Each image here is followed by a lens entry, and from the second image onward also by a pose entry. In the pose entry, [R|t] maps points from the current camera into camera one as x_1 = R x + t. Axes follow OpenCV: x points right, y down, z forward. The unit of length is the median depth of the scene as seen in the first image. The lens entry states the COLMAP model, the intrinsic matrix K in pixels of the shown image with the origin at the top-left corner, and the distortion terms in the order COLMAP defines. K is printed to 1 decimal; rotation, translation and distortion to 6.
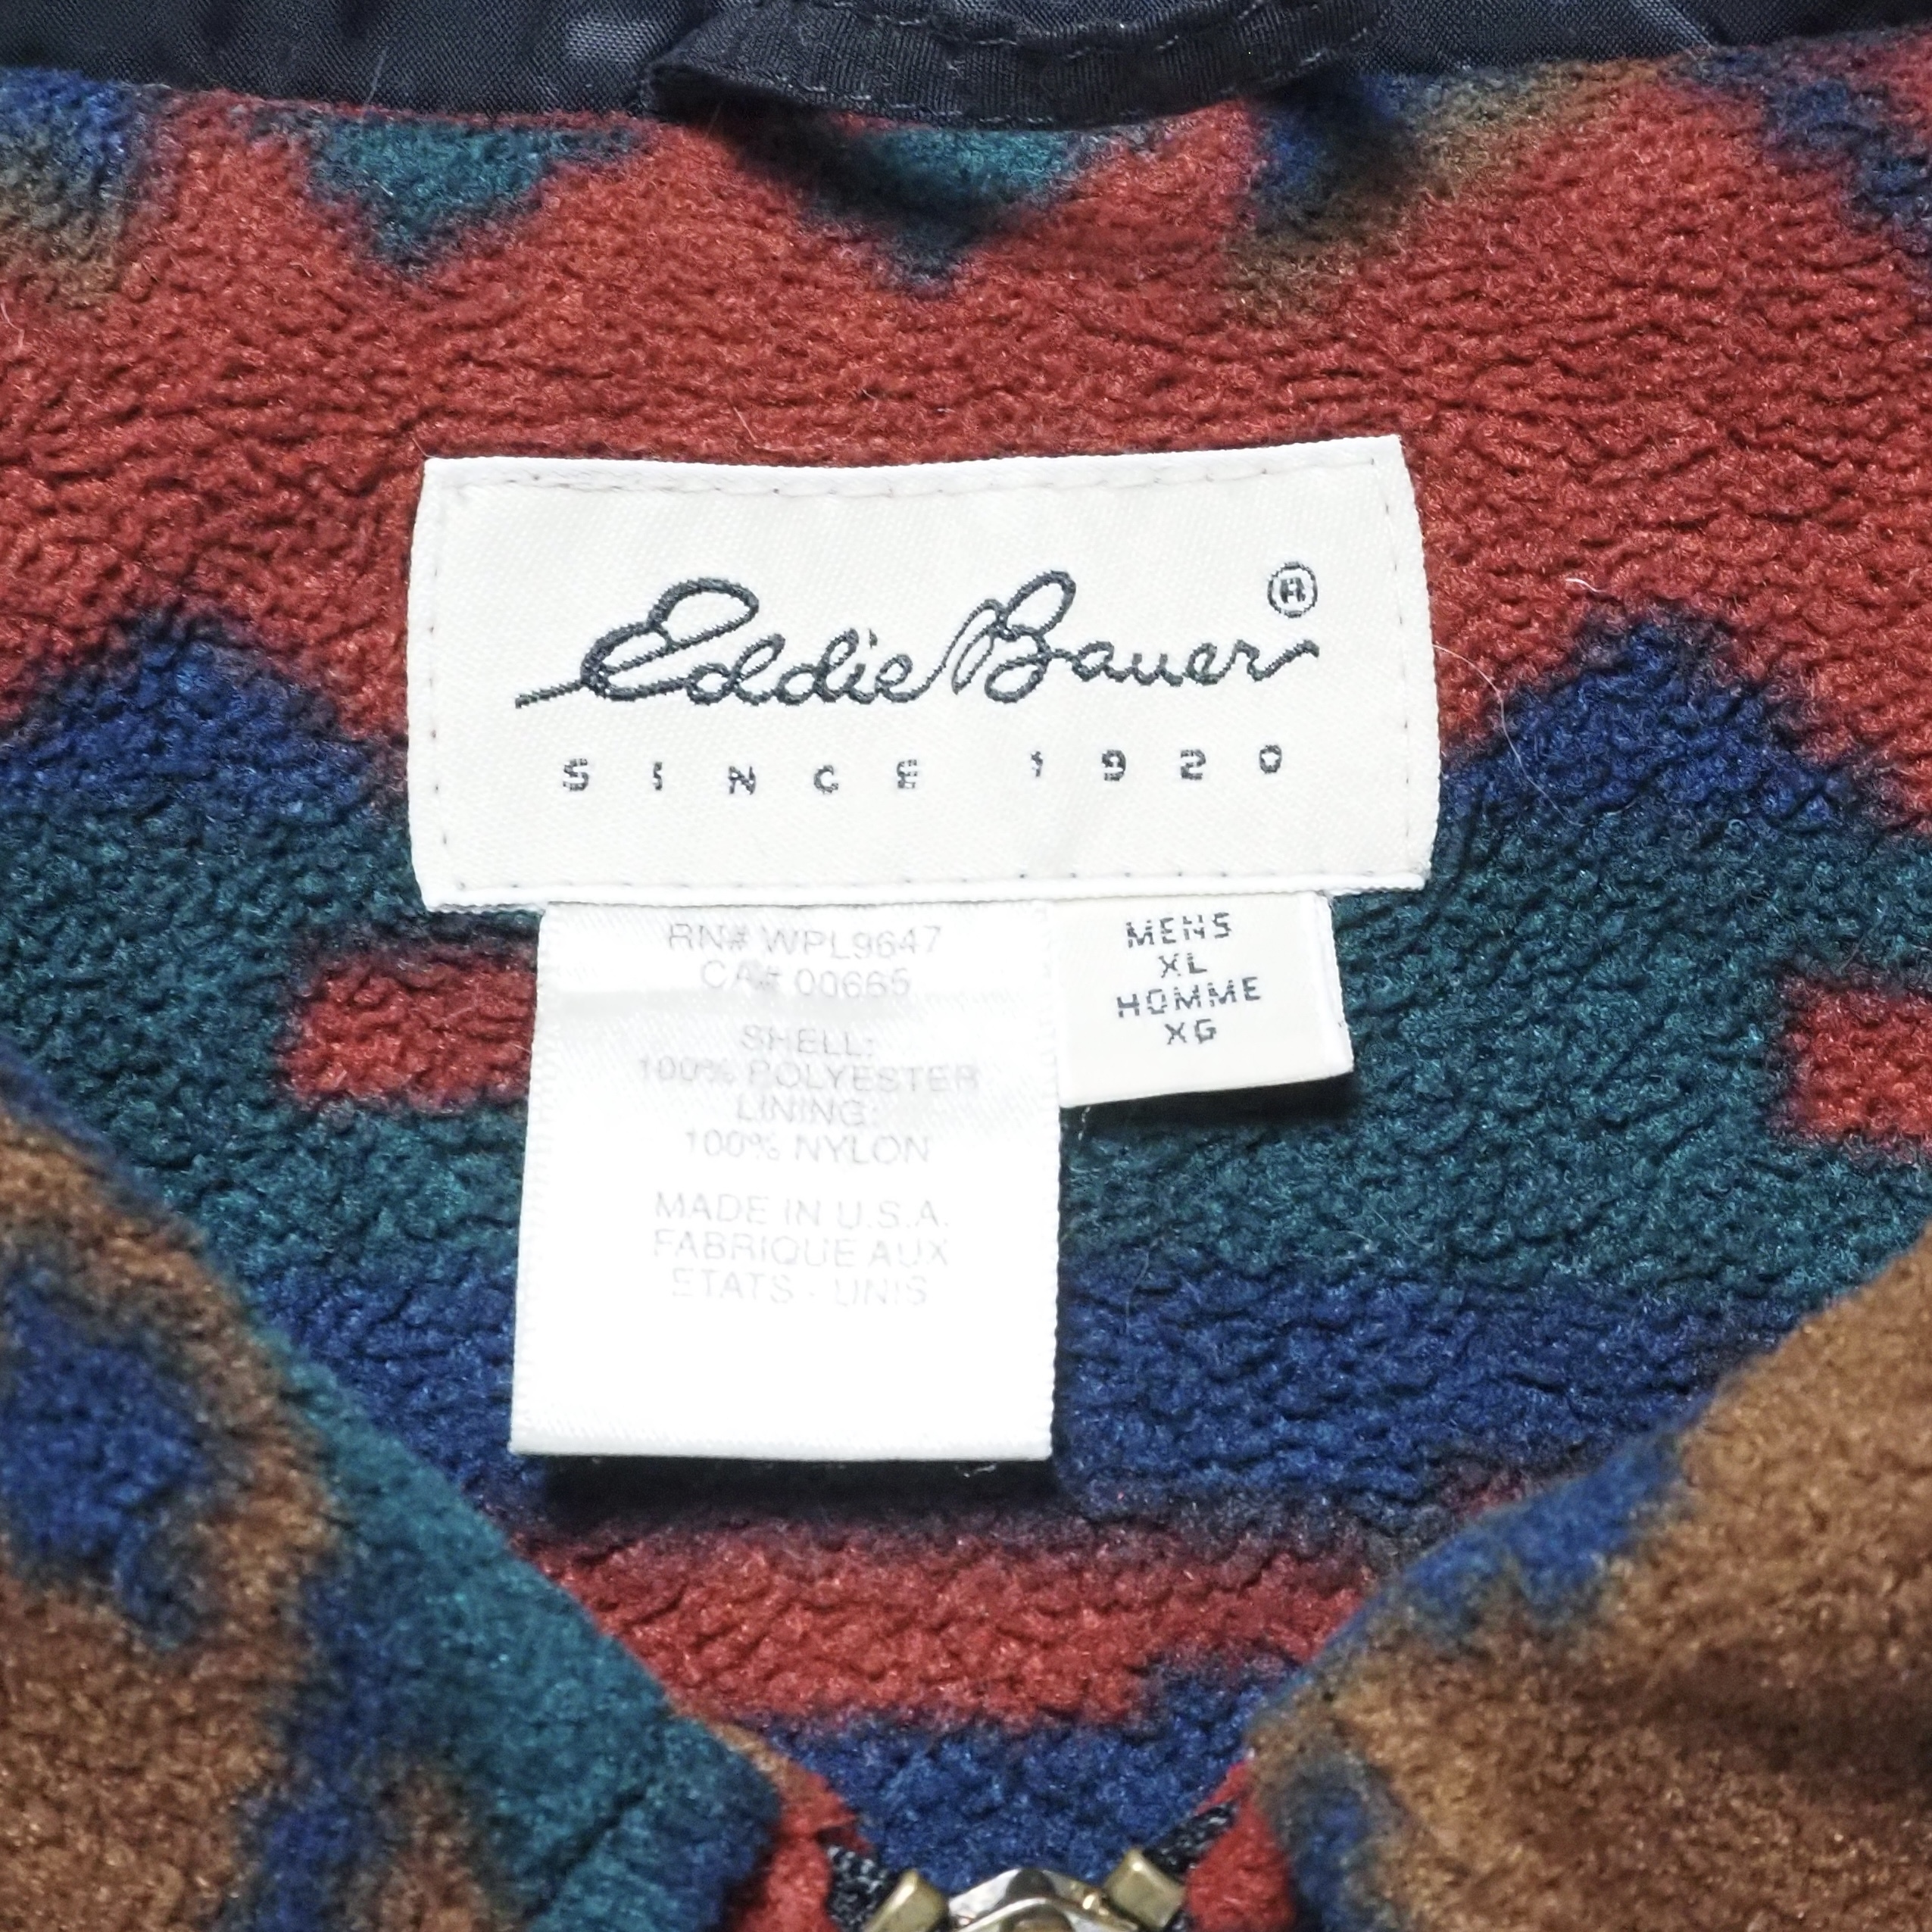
lens RADIAL K [[4074.0, 0, 1031.8], [0, 4074.0, 964.6], [0, 0, 1]] dist [0.032161, -0.050717]
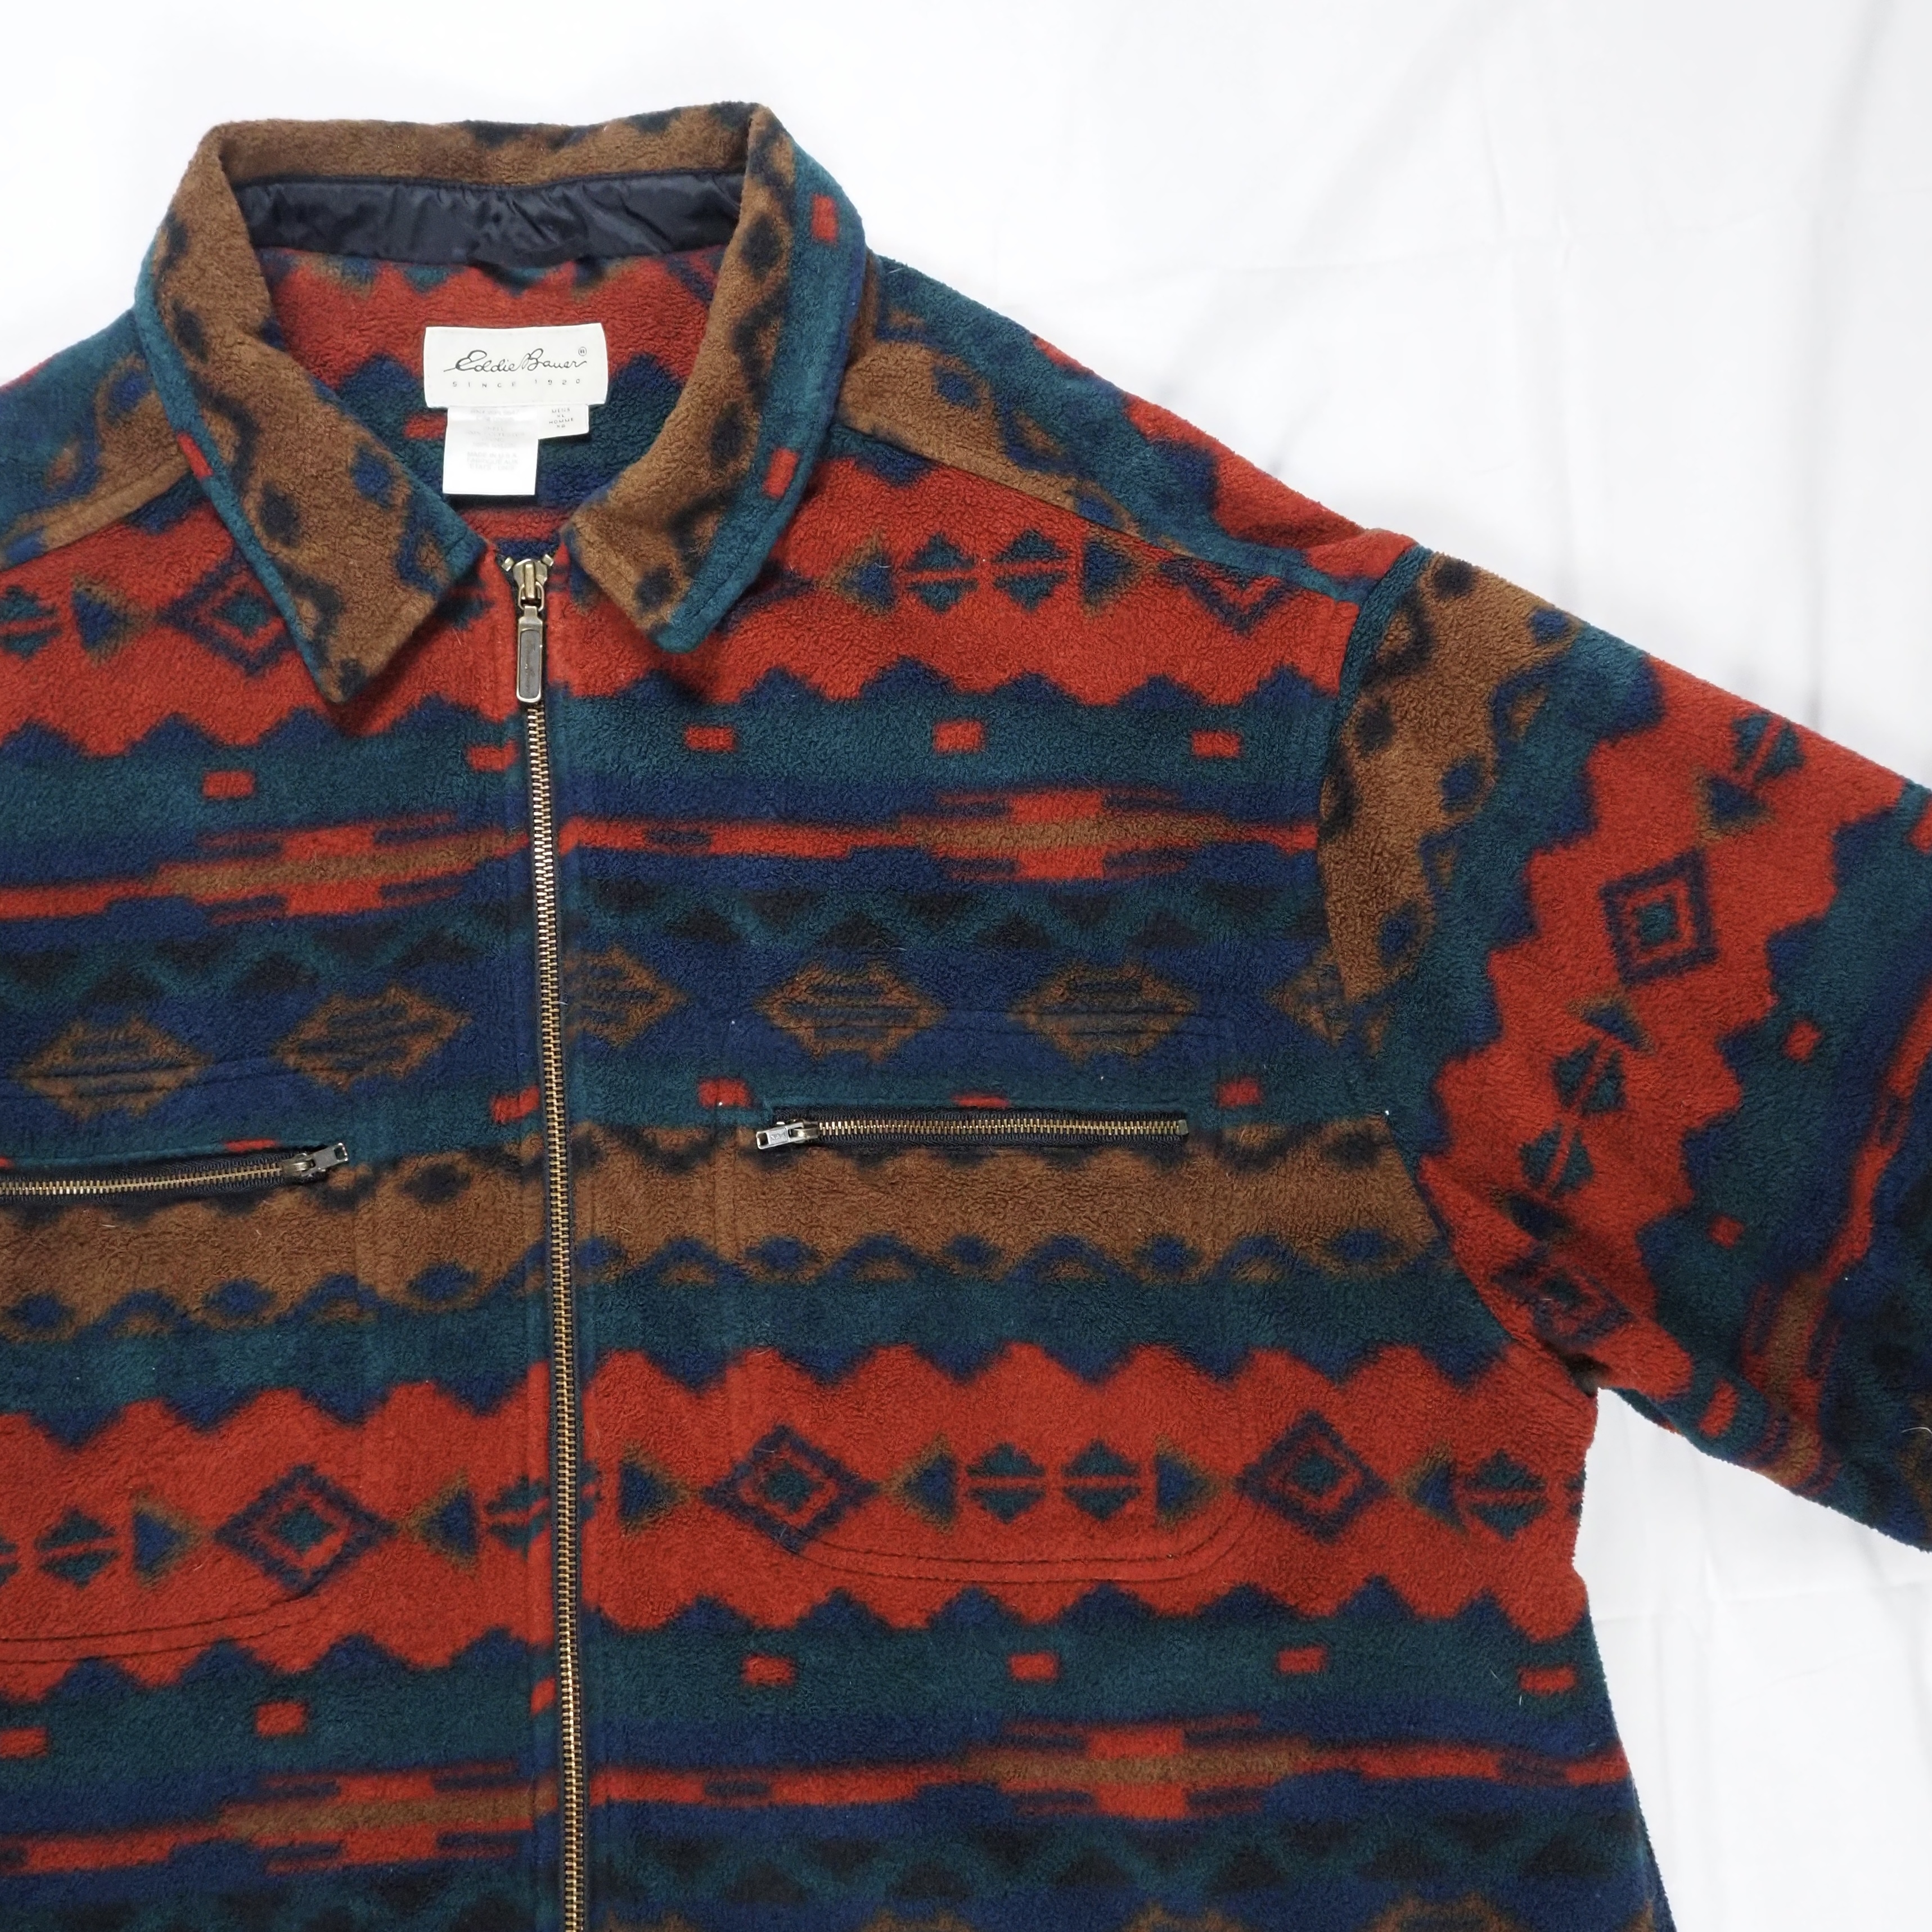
lens RADIAL K [[2482.3, 0, 1049.3], [0, 2482.3, 989.4], [0, 0, 1]] dist [-0.035158, 0.025956]
pose [[0.998124, -0.011223, 0.060192, 0.498865], [0.006498, 0.996922, 0.078125, 0.531083], [-0.060883, -0.077587, 0.995125, -2.544136]]
